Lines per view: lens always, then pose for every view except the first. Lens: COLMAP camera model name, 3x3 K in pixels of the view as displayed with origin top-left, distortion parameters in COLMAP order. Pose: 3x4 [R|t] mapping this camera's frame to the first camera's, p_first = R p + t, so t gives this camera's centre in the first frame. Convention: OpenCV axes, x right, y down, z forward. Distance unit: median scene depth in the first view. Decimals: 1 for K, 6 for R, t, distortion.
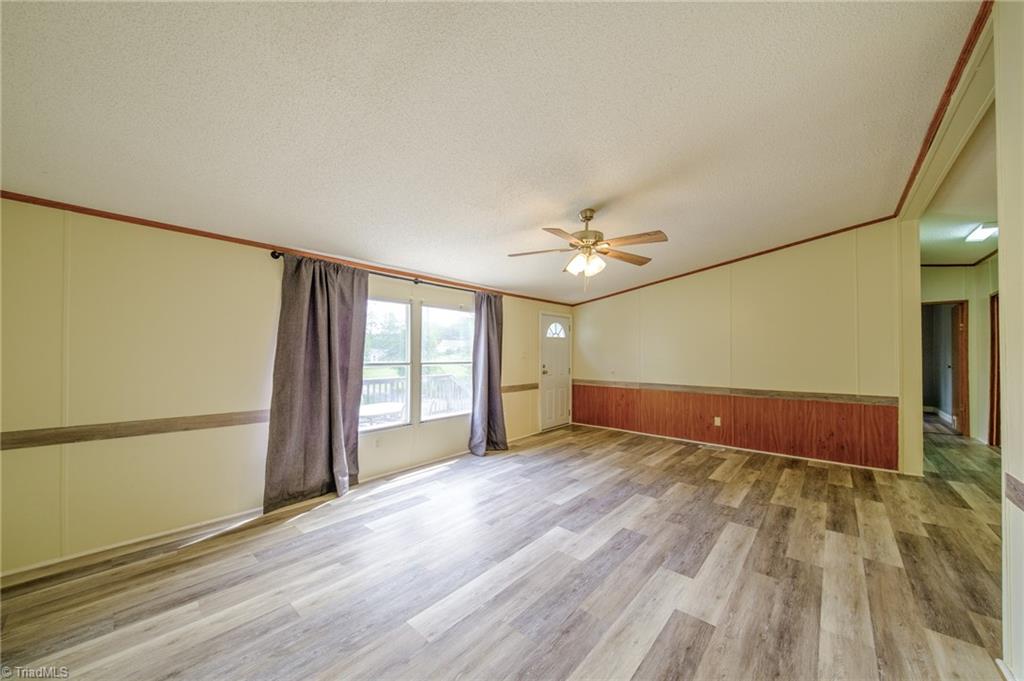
lens RADIAL K [[358.0, 0, 518.7], [0, 358.0, 329.2], [0, 0, 1]] dist [0.040015, -0.022179]
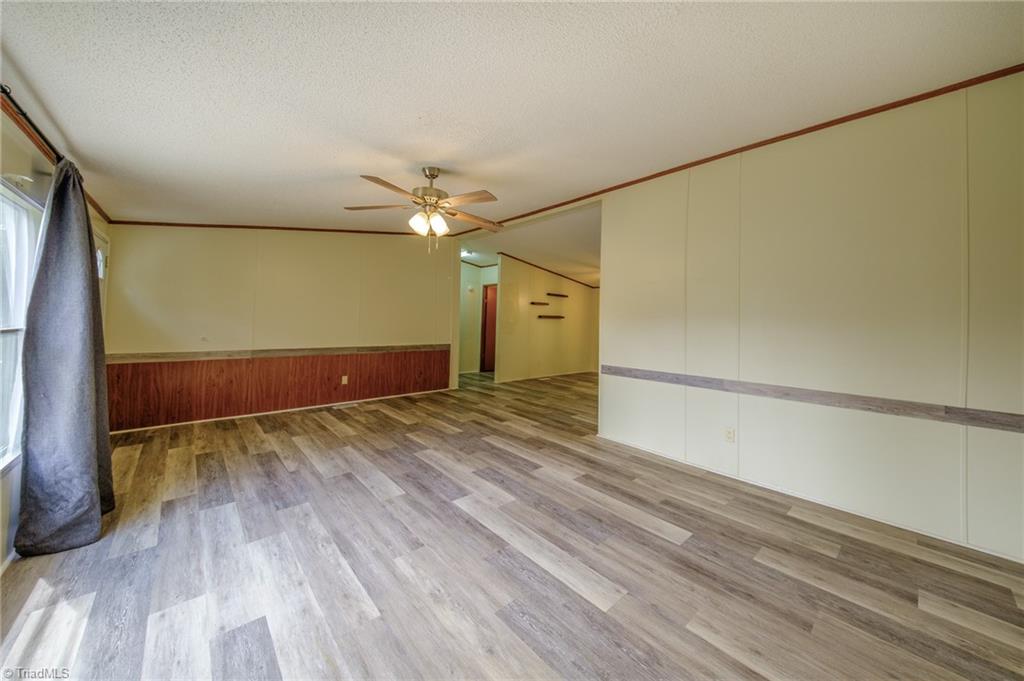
lens RADIAL K [[358.0, 0, 518.7], [0, 358.0, 329.2], [0, 0, 1]] dist [0.040015, -0.022179]
pose [[0.117368, -0.028068, 0.992692, -0.683308], [-0.093343, 0.994863, 0.039166, 0.035372], [-0.988692, -0.097258, 0.114146, 0.651158]]
